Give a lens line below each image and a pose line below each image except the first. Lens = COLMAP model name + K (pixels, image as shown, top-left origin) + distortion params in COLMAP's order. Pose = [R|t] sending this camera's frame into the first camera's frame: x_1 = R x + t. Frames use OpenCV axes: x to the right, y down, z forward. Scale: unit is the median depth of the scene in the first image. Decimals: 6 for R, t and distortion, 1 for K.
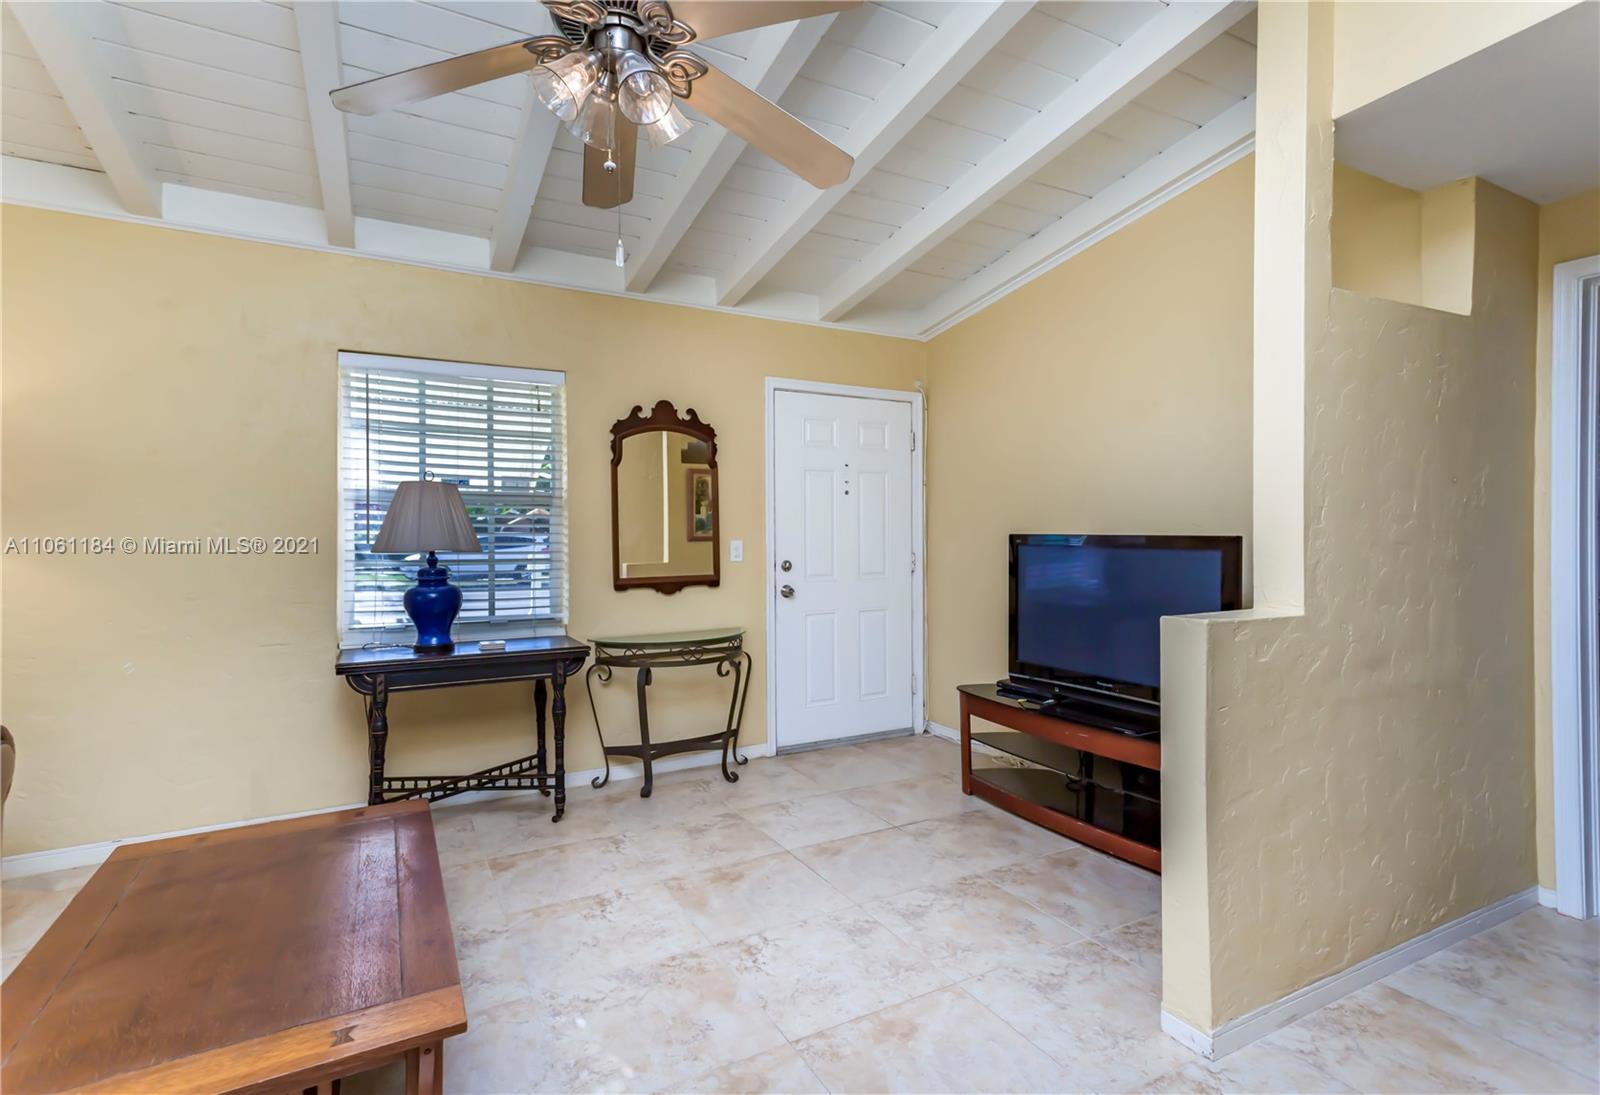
lens RADIAL K [[796.2, 0, 799.6], [0, 796.2, 538.0], [0, 0, 1]] dist [0.023685, 0.000198]
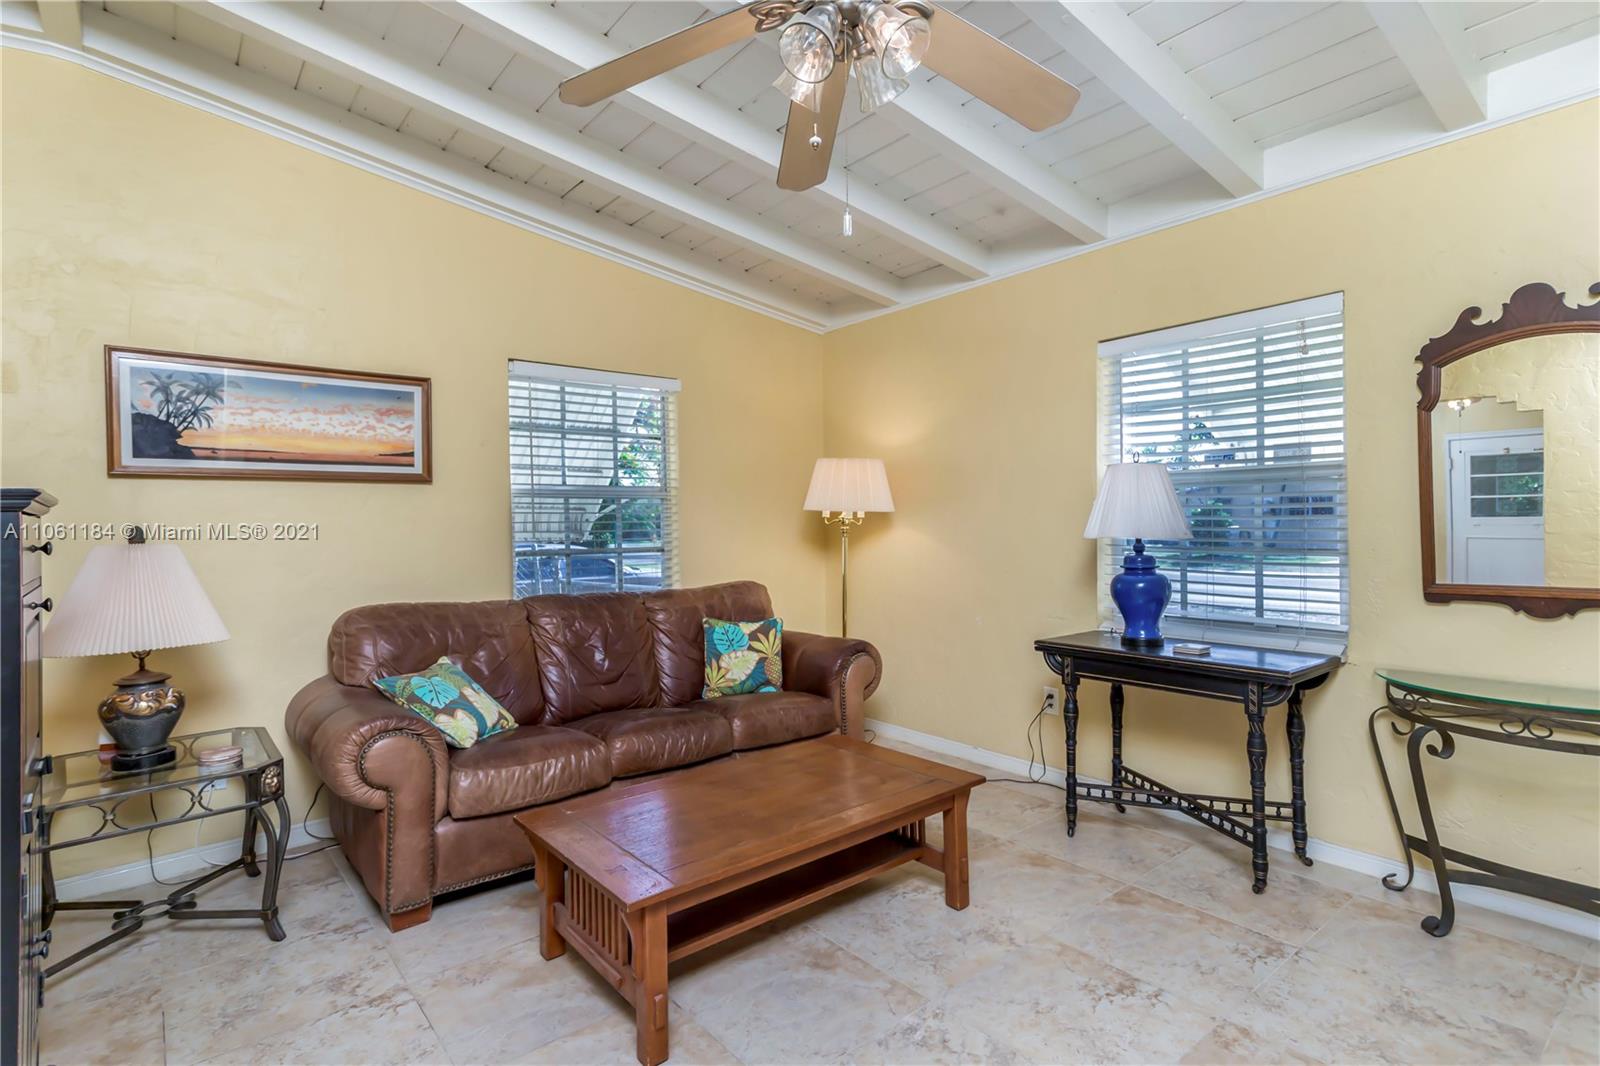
lens RADIAL K [[803.9, 0, 806.7], [0, 803.9, 525.8], [0, 0, 1]] dist [0.001816, 0.020824]
pose [[0.189149, 0.002545, -0.981945, 0.364526], [0.007159, 0.999966, 0.003970, -0.002994], [0.981922, -0.007781, 0.189125, 0.422238]]
